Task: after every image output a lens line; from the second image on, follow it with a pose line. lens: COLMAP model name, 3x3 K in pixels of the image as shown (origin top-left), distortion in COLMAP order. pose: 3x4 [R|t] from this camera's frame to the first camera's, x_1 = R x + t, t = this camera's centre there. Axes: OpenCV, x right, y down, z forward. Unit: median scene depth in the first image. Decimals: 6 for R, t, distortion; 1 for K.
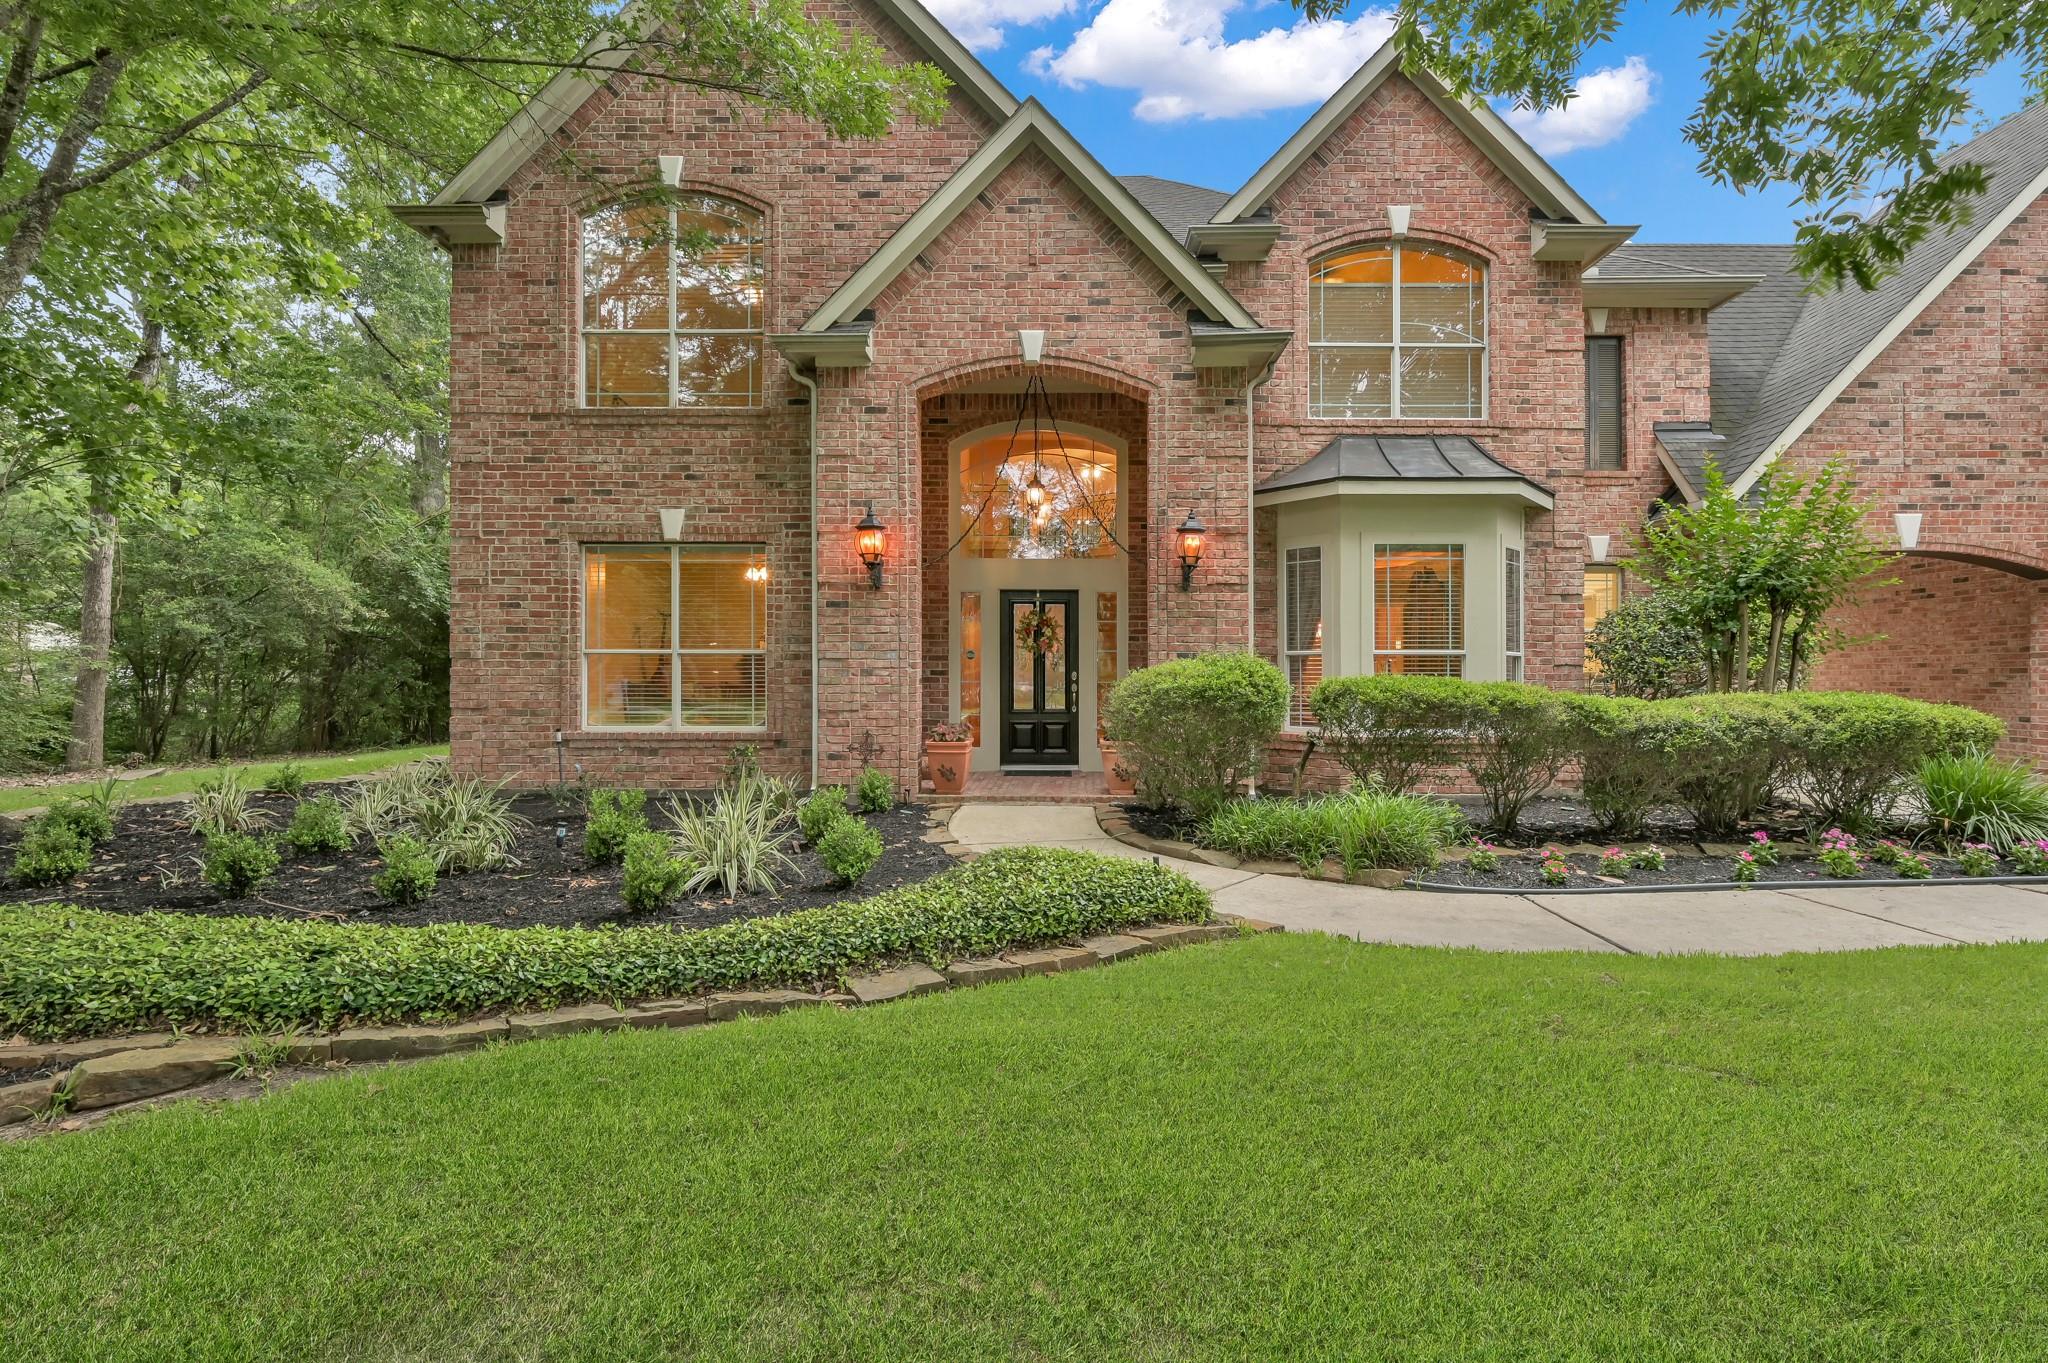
lens RADIAL K [[935.4, 0, 1056.7], [0, 935.4, 666.4], [0, 0, 1]] dist [0.003271, 0.000029]
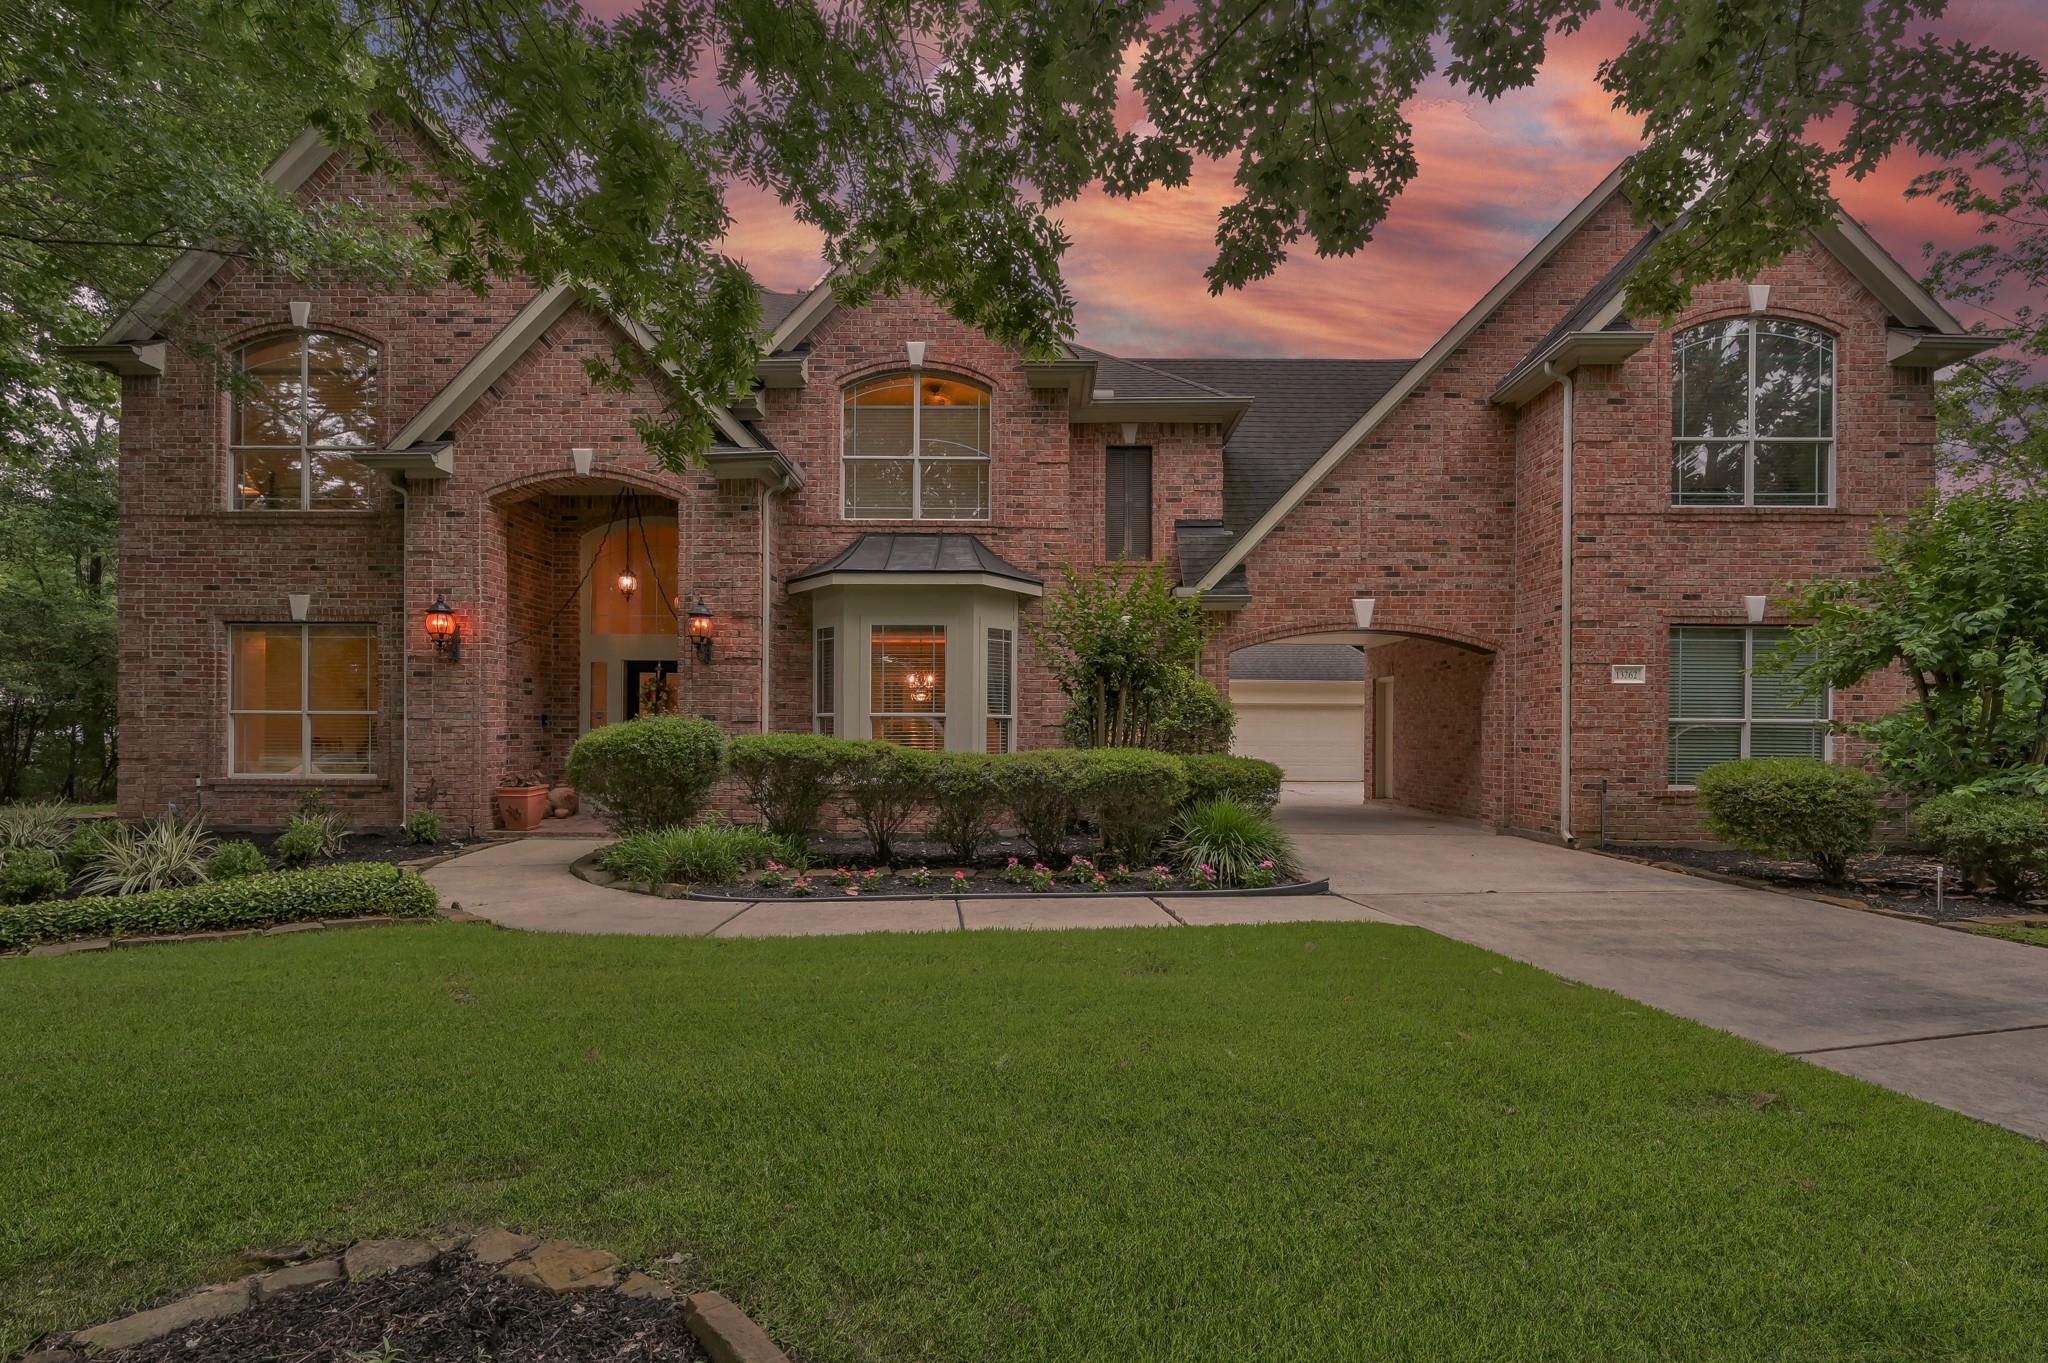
lens RADIAL K [[890.0, 0, 1026.6], [0, 890.0, 729.6], [0, 0, 1]] dist [0.001560, 0.000561]
pose [[0.999957, 0.002974, -0.008826, 0.538122], [-0.002917, 0.999975, 0.006424, -0.003714], [0.008845, -0.006398, 0.999940, -0.145235]]
